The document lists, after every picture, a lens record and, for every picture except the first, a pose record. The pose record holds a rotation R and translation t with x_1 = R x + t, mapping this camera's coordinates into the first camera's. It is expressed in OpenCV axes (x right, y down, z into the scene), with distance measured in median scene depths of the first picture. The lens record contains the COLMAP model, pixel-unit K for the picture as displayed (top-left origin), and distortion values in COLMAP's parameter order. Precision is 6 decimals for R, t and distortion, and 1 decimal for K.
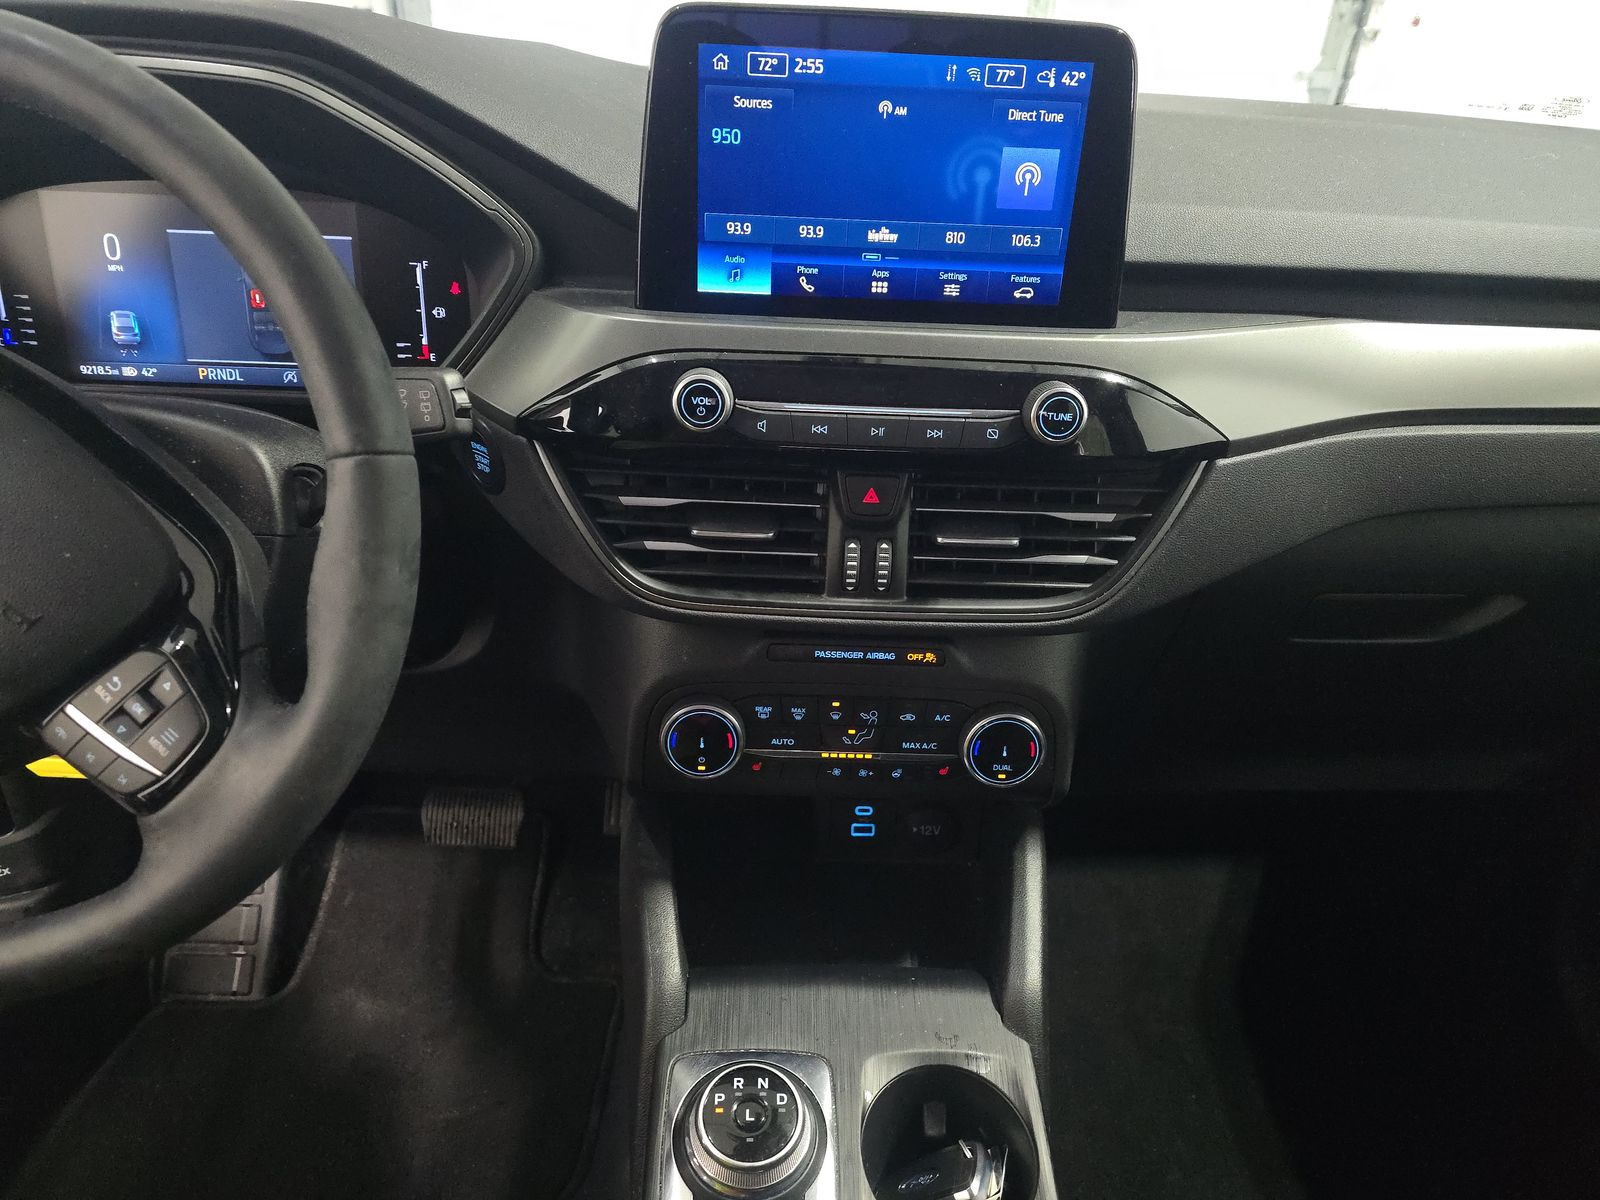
lens RADIAL K [[1061.4, 0, 797.2], [0, 1061.4, 609.2], [0, 0, 1]] dist [0.018648, -0.032560]
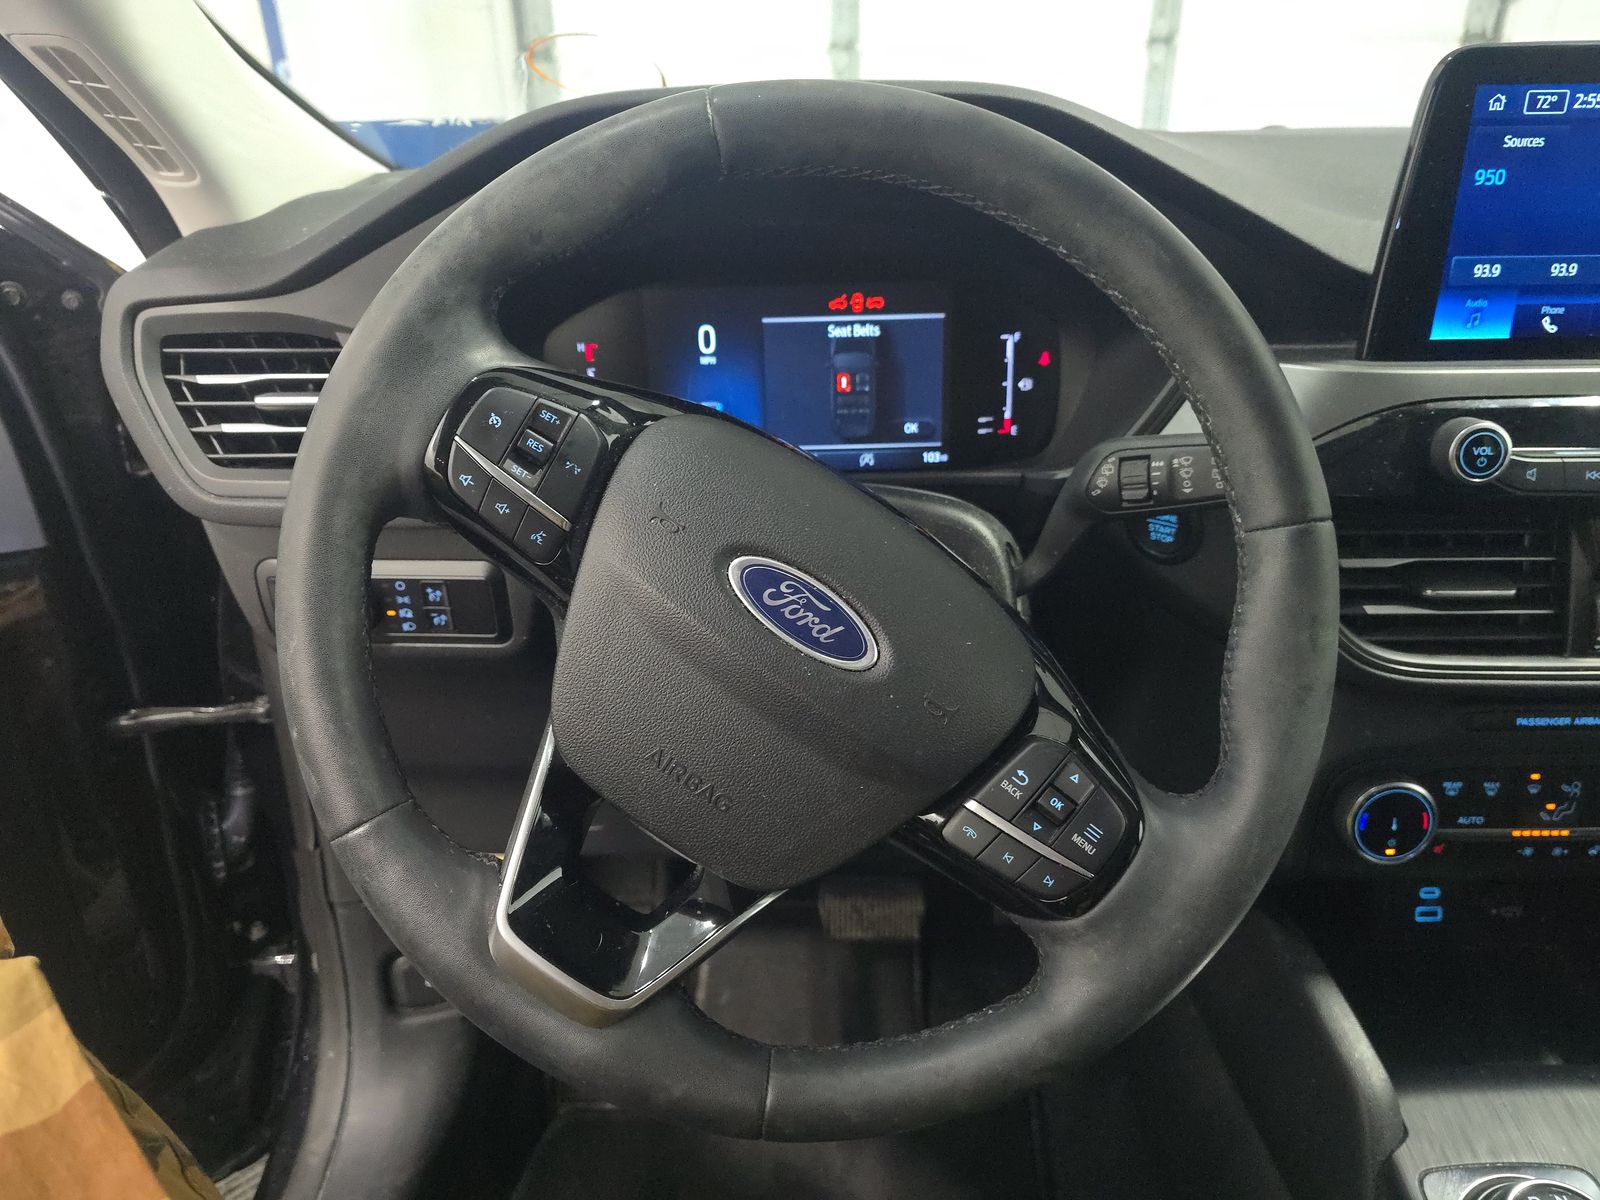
lens RADIAL K [[1061.4, 0, 785.0], [0, 1061.4, 590.6], [0, 0, 1]] dist [0.018648, -0.032560]
pose [[0.995688, -0.045400, -0.080896, -0.524089], [0.038109, 0.995258, -0.089498, -0.012007], [0.084575, 0.086029, 0.992696, 0.028057]]
